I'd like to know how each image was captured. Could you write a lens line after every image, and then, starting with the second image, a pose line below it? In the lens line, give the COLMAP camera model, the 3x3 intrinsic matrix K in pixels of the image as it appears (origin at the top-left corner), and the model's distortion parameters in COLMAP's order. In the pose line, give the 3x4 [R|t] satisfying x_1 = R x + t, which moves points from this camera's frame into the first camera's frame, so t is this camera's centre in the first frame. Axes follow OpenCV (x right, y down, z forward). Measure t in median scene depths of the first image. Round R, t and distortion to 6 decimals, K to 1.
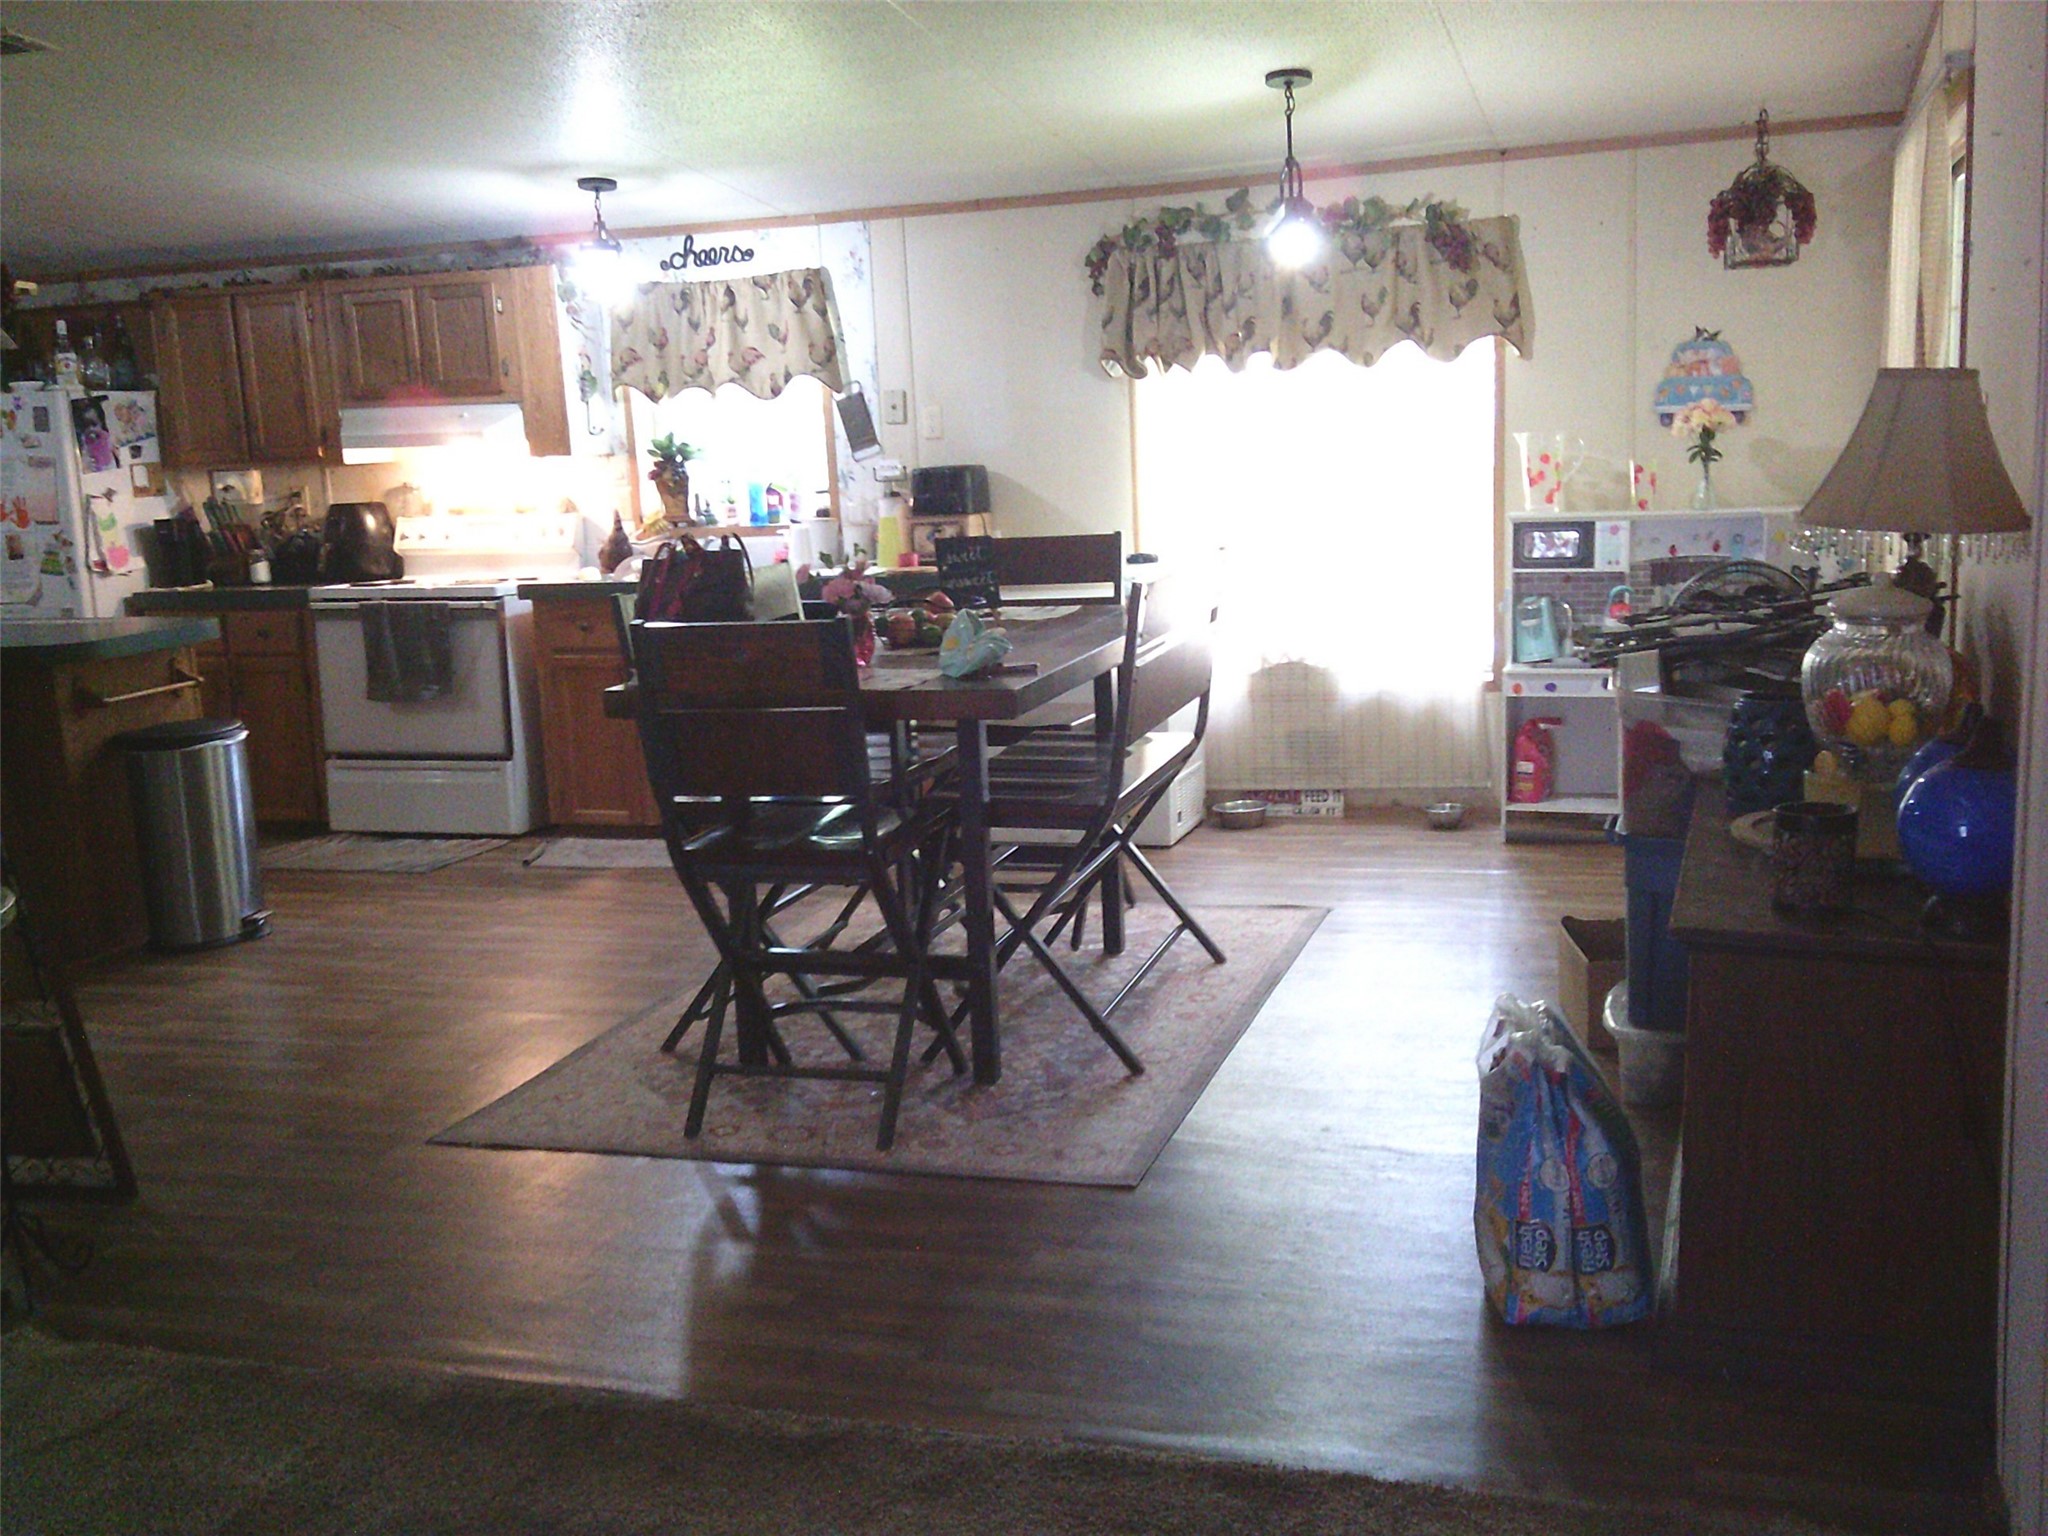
lens RADIAL K [[2091.7, 0, 974.4], [0, 2091.7, 788.5], [0, 0, 1]] dist [0.053315, 0.000000]
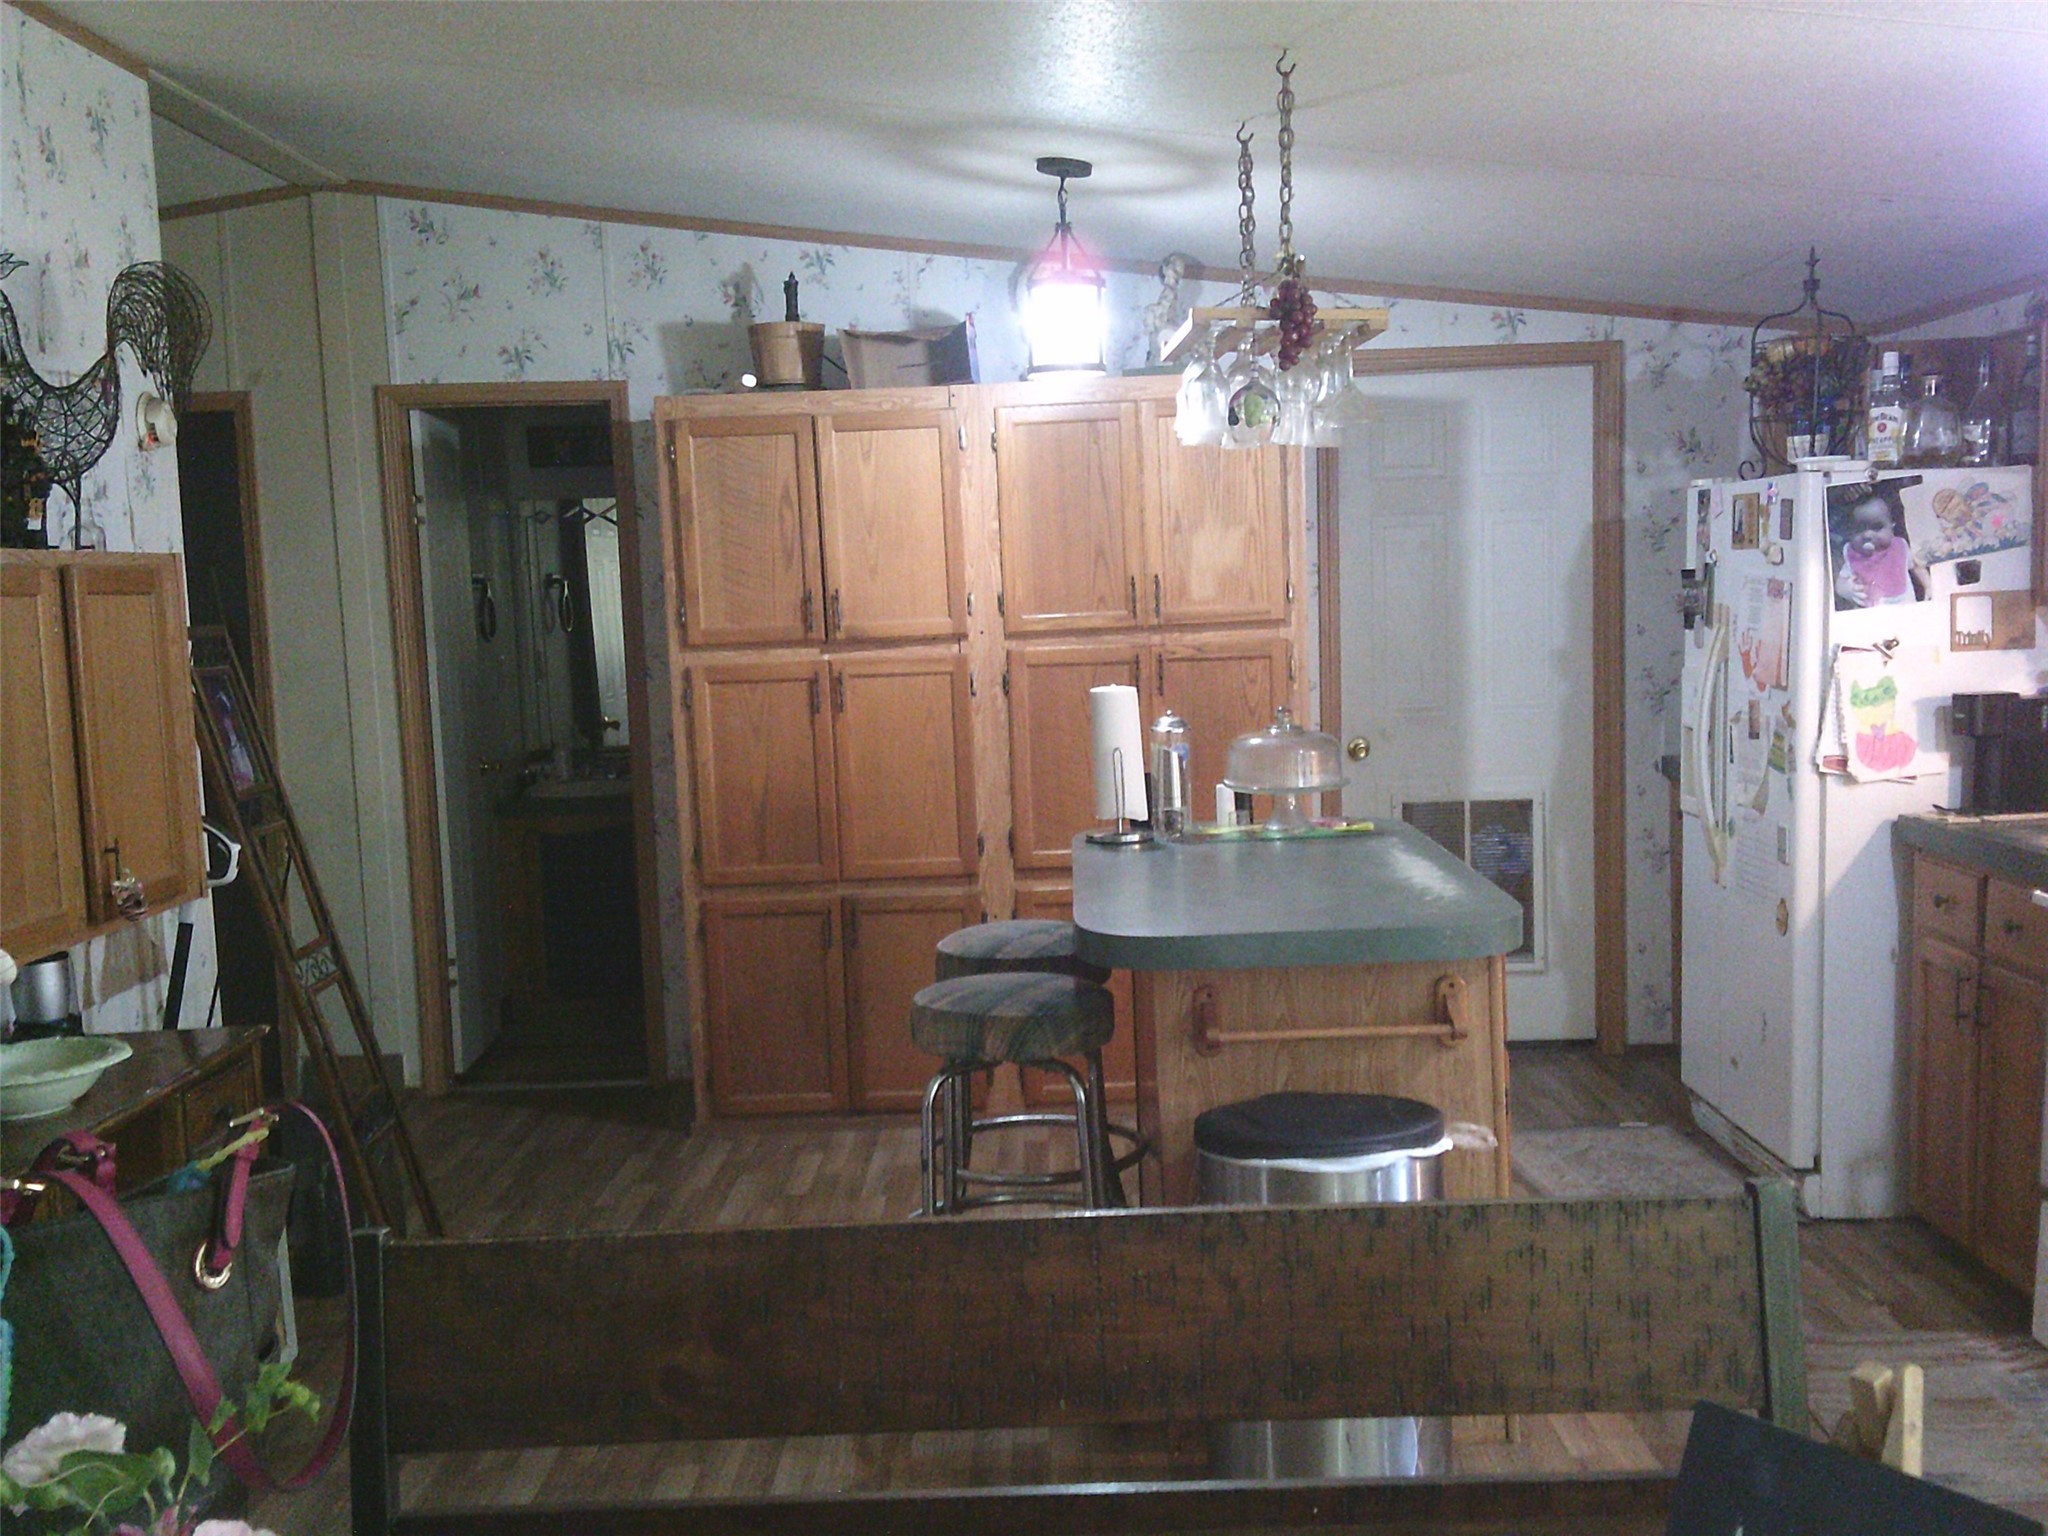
lens RADIAL K [[2091.7, 0, 1034.3], [0, 2091.7, 774.6], [0, 0, 1]] dist [0.053315, 0.000000]
pose [[0.310503, 0.125378, -0.942268, 0.075010], [-0.151237, 0.985153, 0.081247, -0.121120], [0.938464, 0.117278, 0.324855, 0.620741]]
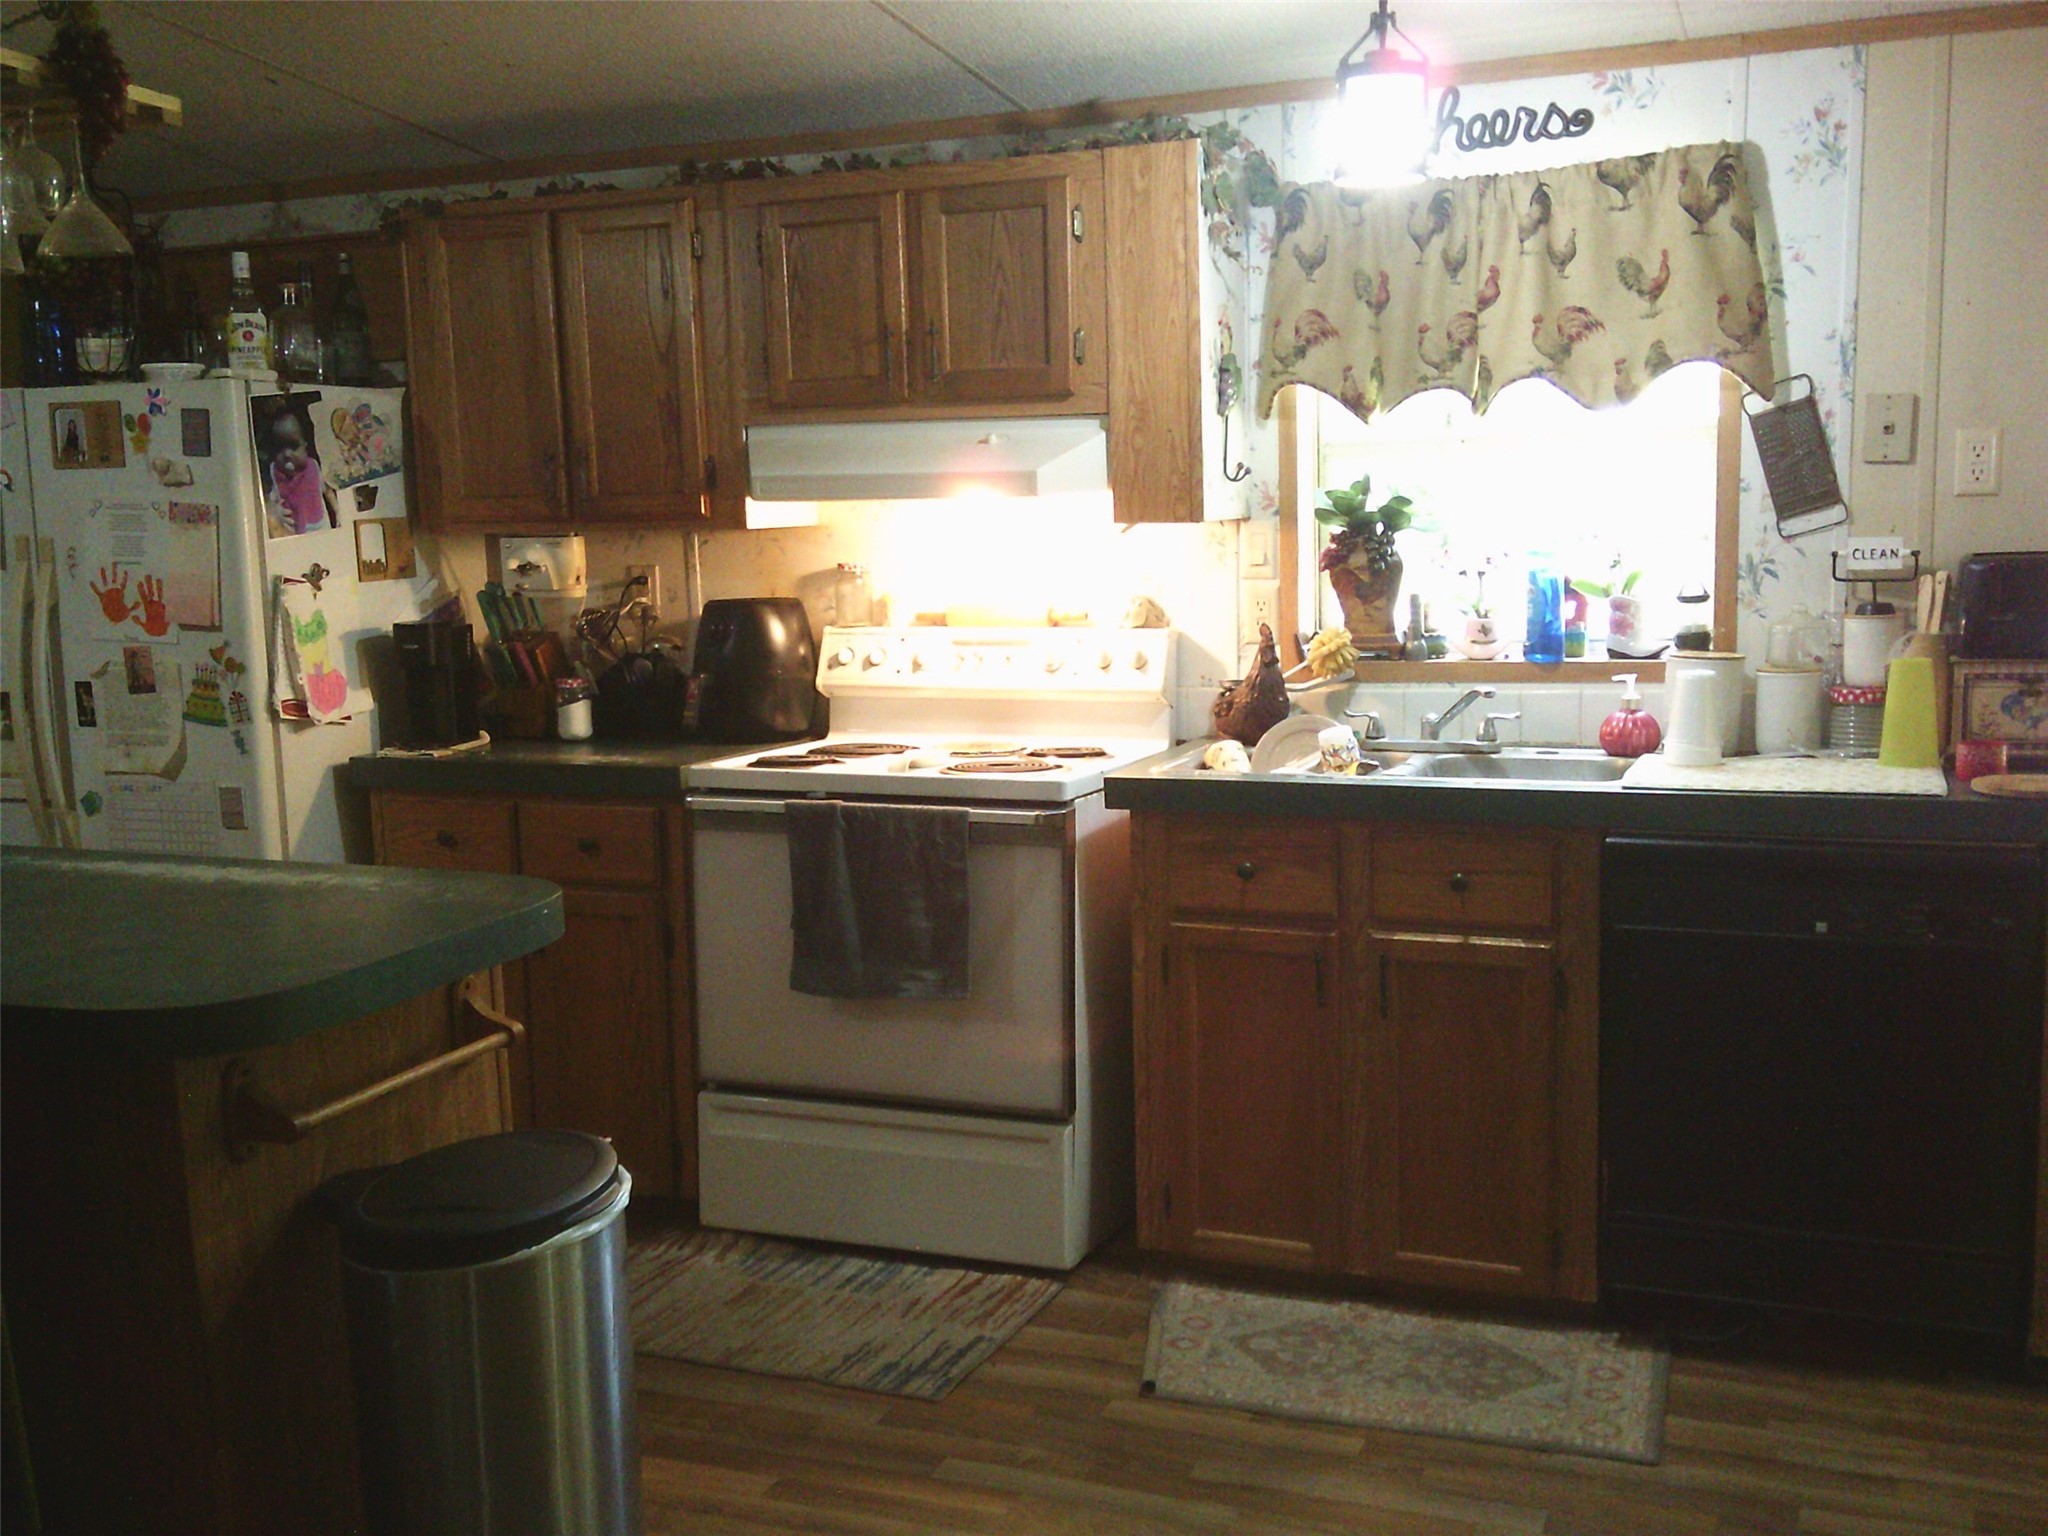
lens RADIAL K [[2091.7, 0, 991.2], [0, 2091.7, 801.2], [0, 0, 1]] dist [0.053315, 0.000000]
pose [[0.997242, 0.030160, -0.067816, -0.209543], [-0.031757, 0.999240, -0.022597, -0.078855], [0.067083, 0.024688, 0.997442, 0.501567]]
